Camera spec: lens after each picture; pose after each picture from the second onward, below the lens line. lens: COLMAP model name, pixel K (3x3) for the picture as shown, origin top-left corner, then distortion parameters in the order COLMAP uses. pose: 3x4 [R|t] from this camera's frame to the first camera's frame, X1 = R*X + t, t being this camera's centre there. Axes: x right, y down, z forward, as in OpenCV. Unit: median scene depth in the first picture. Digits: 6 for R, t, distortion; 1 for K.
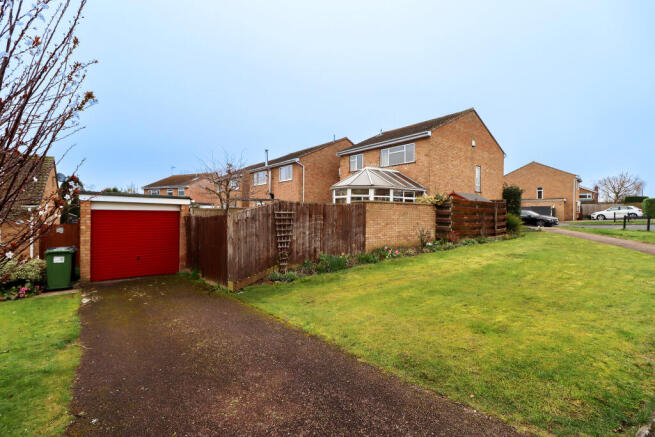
lens RADIAL K [[299.2, 0, 328.5], [0, 299.2, 216.0], [0, 0, 1]] dist [-0.014377, -0.000569]
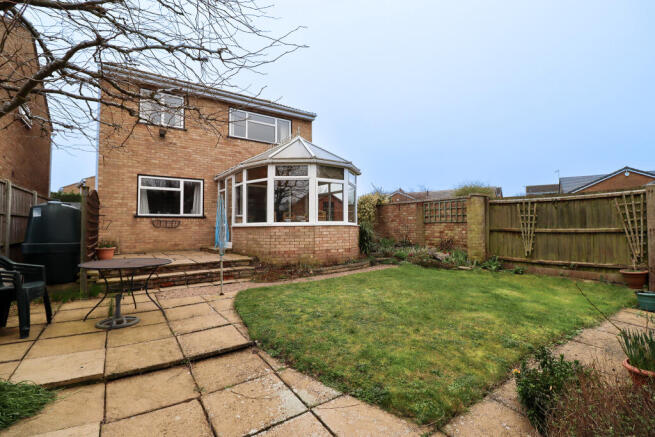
lens RADIAL K [[299.2, 0, 326.8], [0, 299.2, 219.8], [0, 0, 1]] dist [-0.014377, -0.000569]
pose [[0.091243, 0.014778, 0.995719, -0.337348], [0.006988, 0.999856, -0.015480, 0.010539], [-0.995804, 0.008370, 0.091127, 0.647652]]
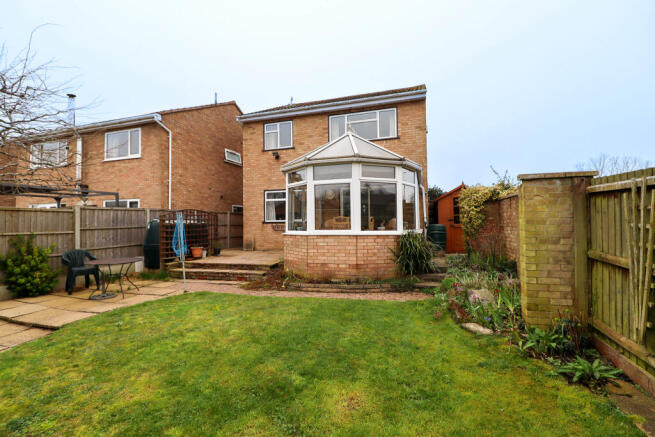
lens RADIAL K [[299.2, 0, 325.8], [0, 299.2, 219.9], [0, 0, 1]] dist [-0.014377, -0.000569]
pose [[0.840553, -0.010394, 0.541630, -0.143983], [0.017211, 0.999824, -0.007522, -0.001815], [-0.541456, 0.015645, 0.840583, 0.419154]]
